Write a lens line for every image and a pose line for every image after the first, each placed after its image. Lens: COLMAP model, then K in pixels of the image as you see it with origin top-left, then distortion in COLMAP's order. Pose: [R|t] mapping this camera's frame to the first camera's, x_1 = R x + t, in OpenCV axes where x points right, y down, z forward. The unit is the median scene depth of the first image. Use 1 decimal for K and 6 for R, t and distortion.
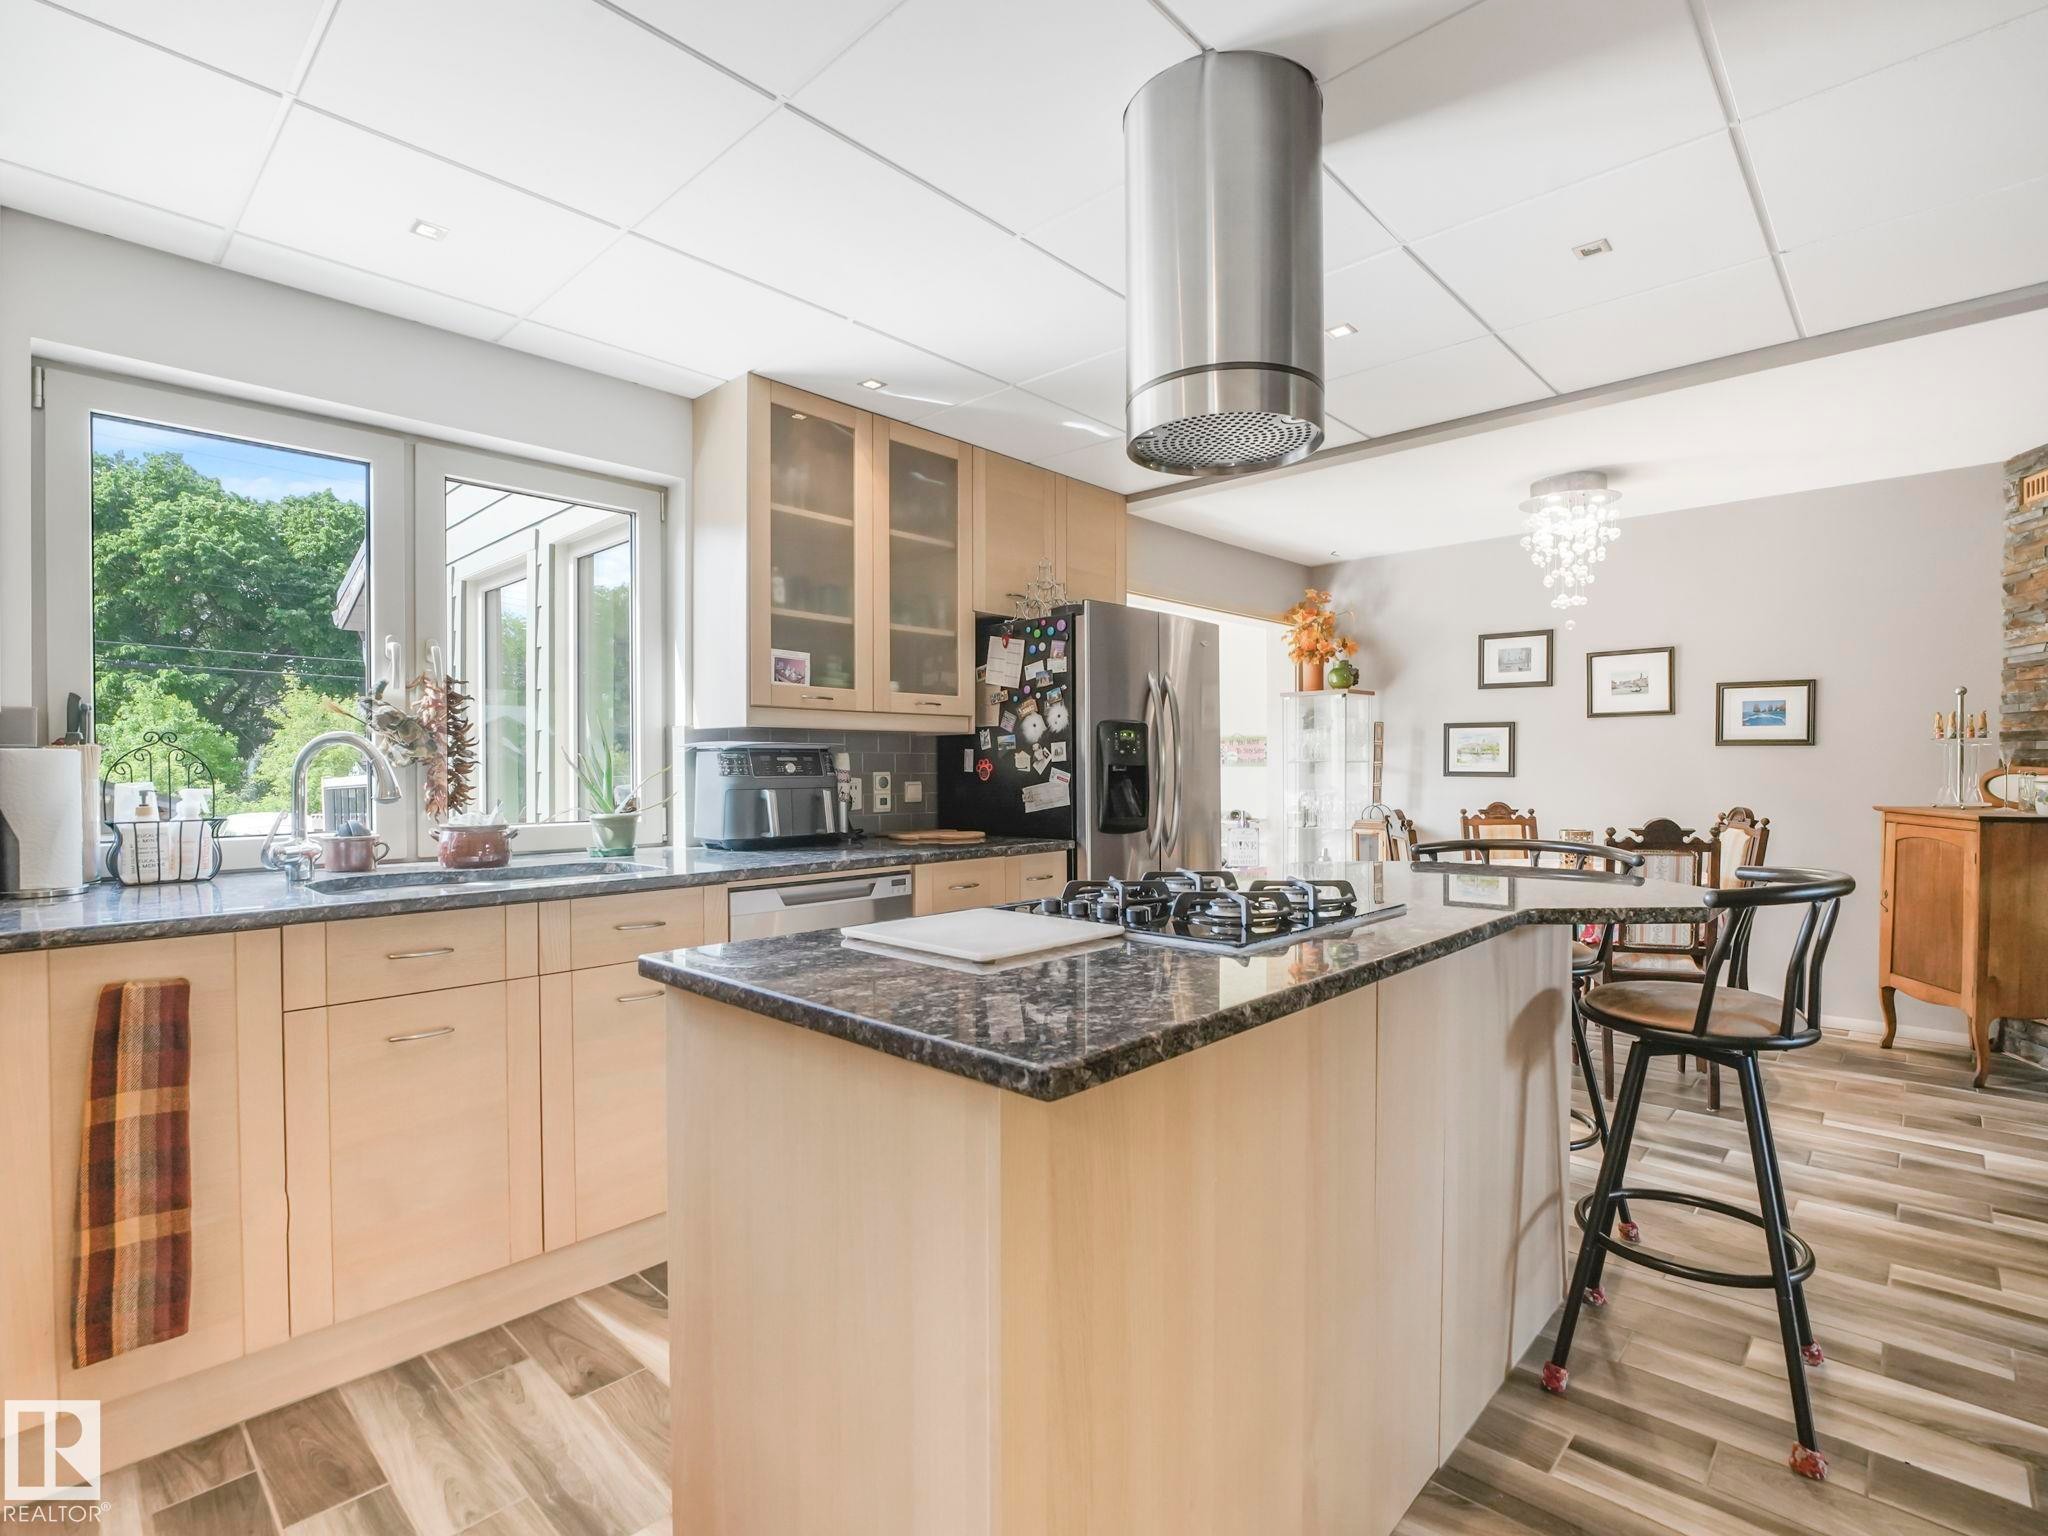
lens RADIAL K [[985.7, 0, 1033.4], [0, 985.7, 773.0], [0, 0, 1]] dist [-0.014242, 0.000002]
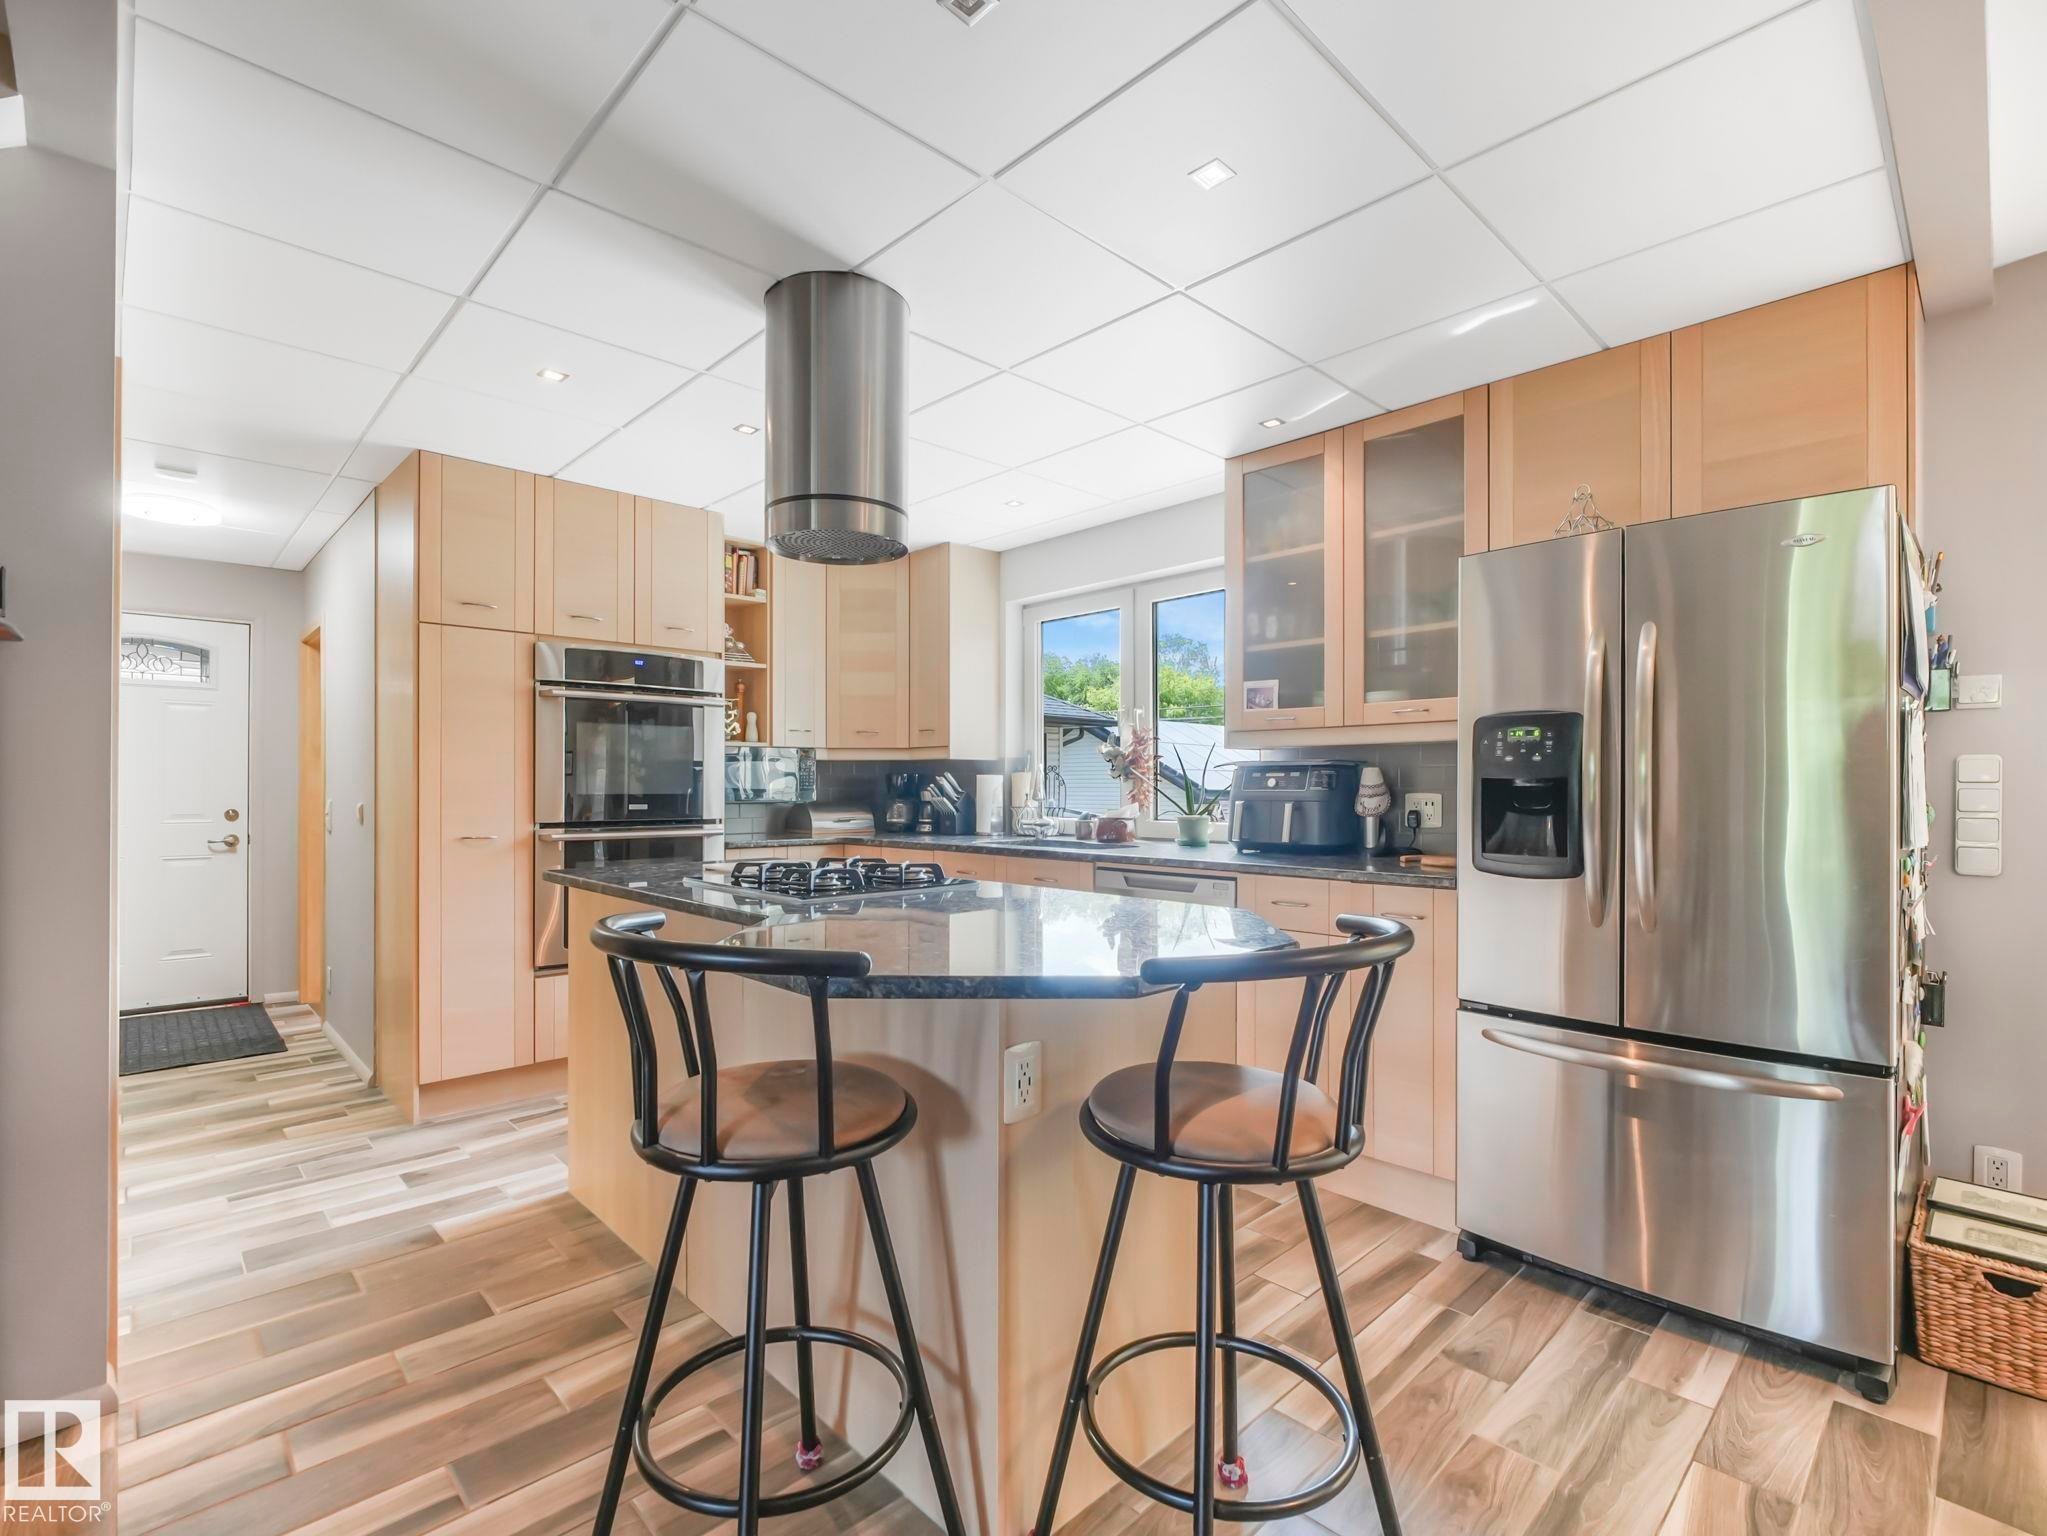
lens RADIAL K [[937.5, 0, 1004.6], [0, 937.5, 776.0], [0, 0, 1]] dist [0.001504, 0.000299]
pose [[-0.058806, -0.010769, -0.998211, 0.762514], [-0.011392, 0.999884, -0.010116, 0.001224], [0.998204, 0.010777, -0.058922, 0.682030]]
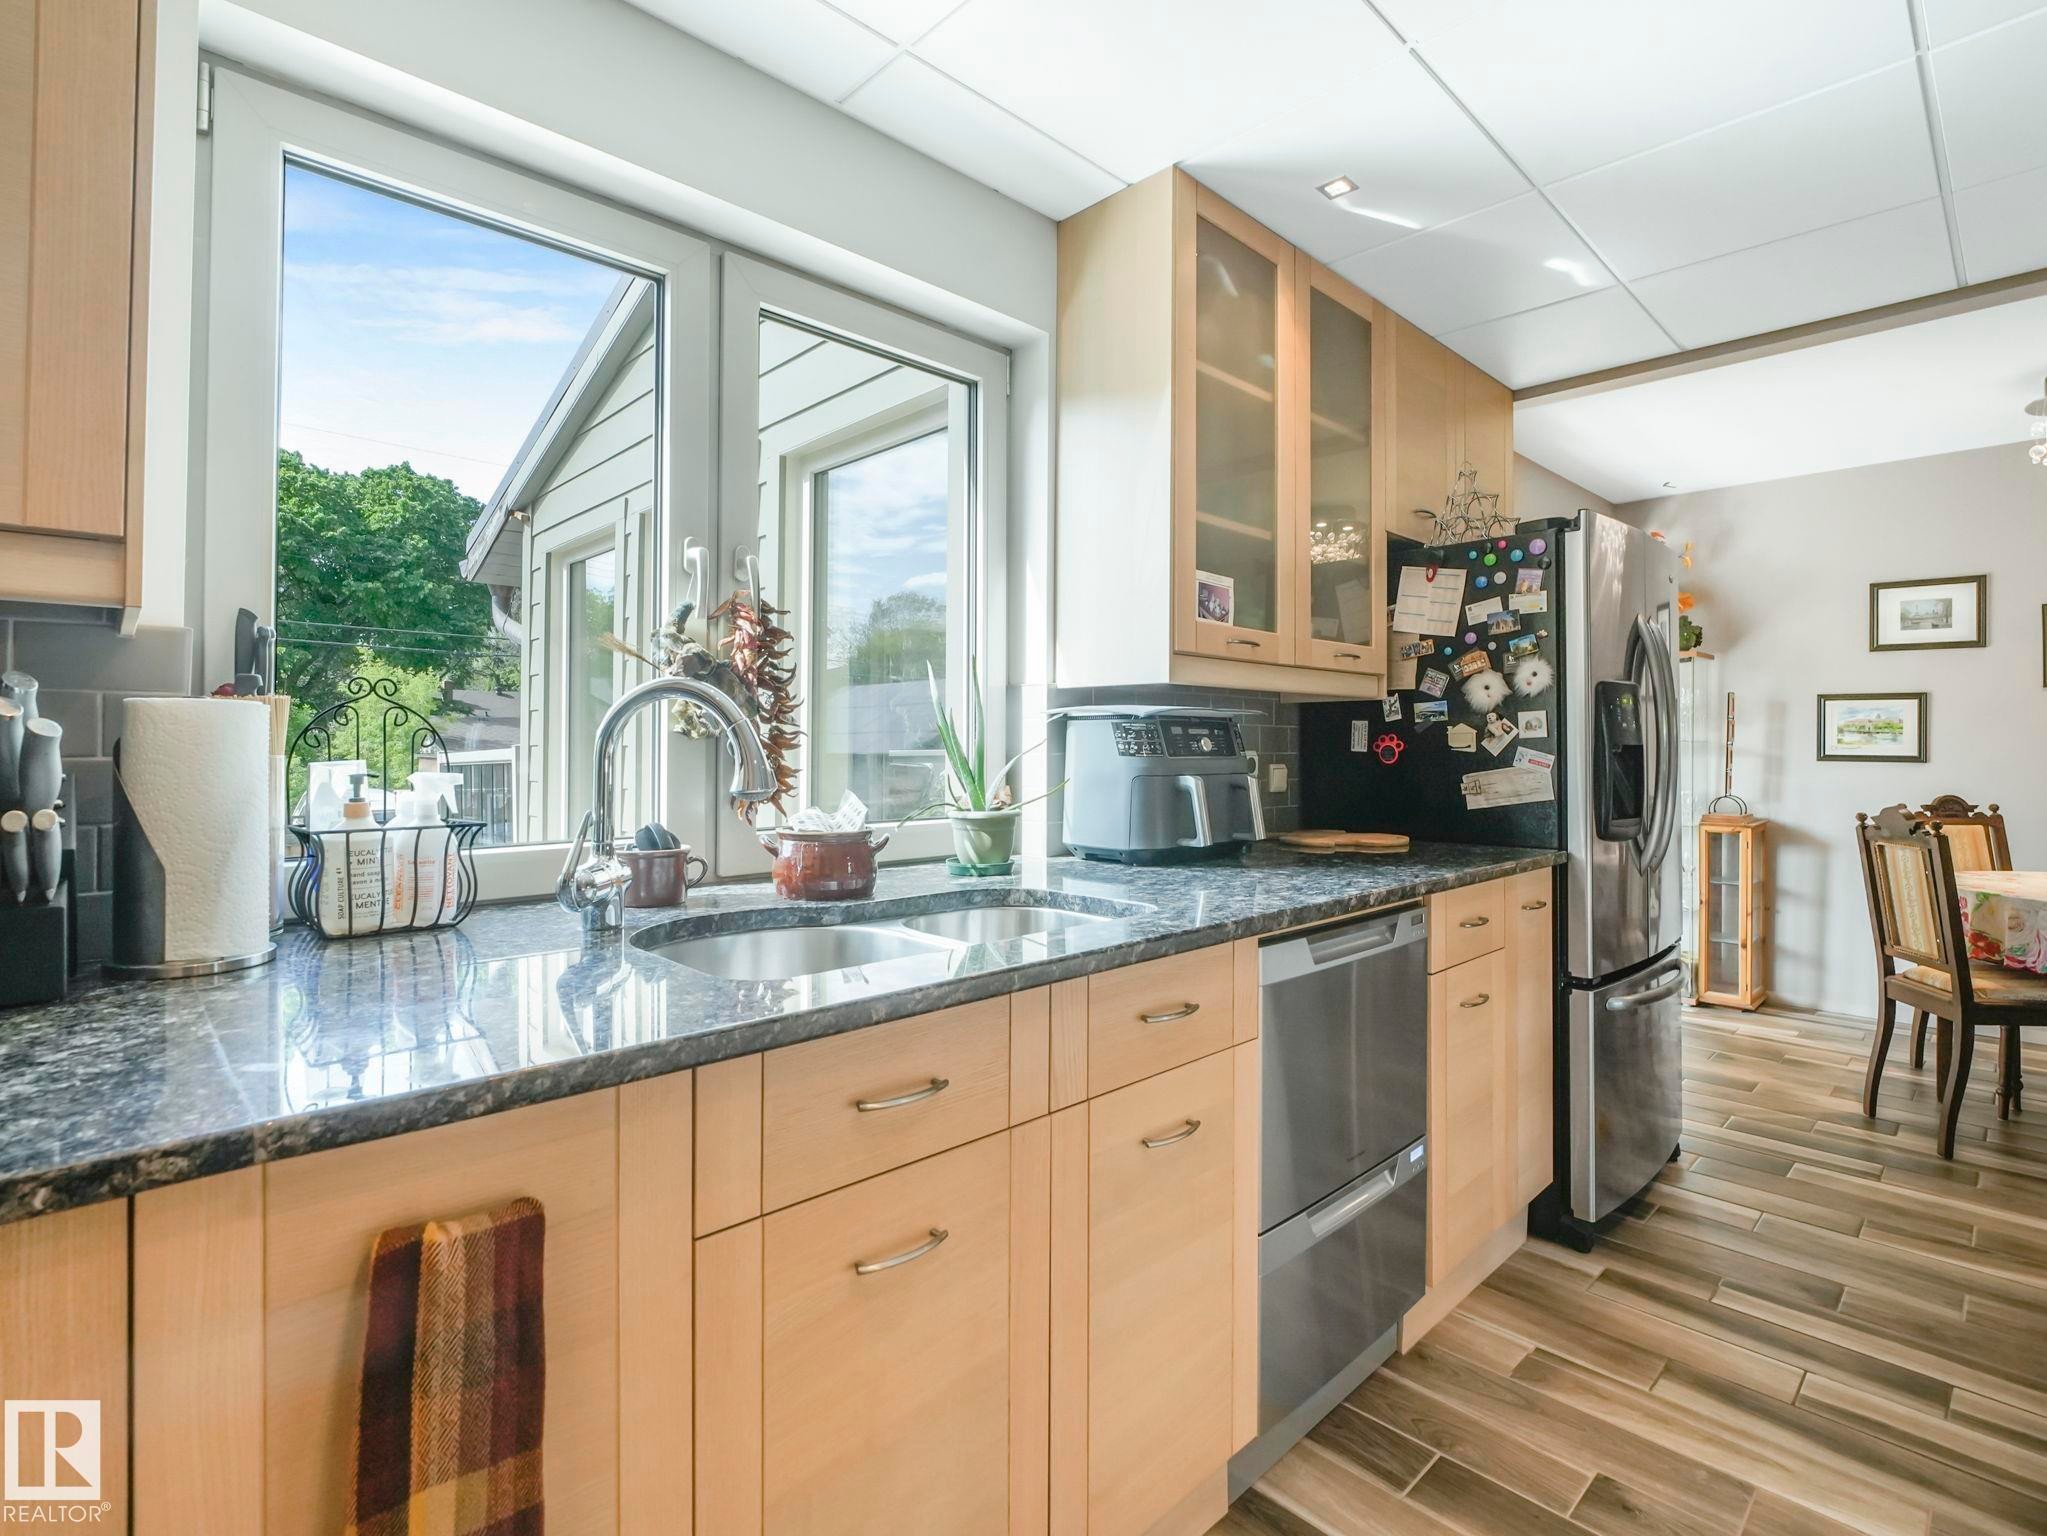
lens RADIAL K [[992.4, 0, 1020.3], [0, 992.4, 728.3], [0, 0, 1]] dist [-0.000855, -0.010639]
pose [[0.998521, 0.005783, -0.054054, -0.305617], [-0.007071, 0.999695, -0.023670, 0.000909], [0.053901, 0.024017, 0.998257, 0.269289]]
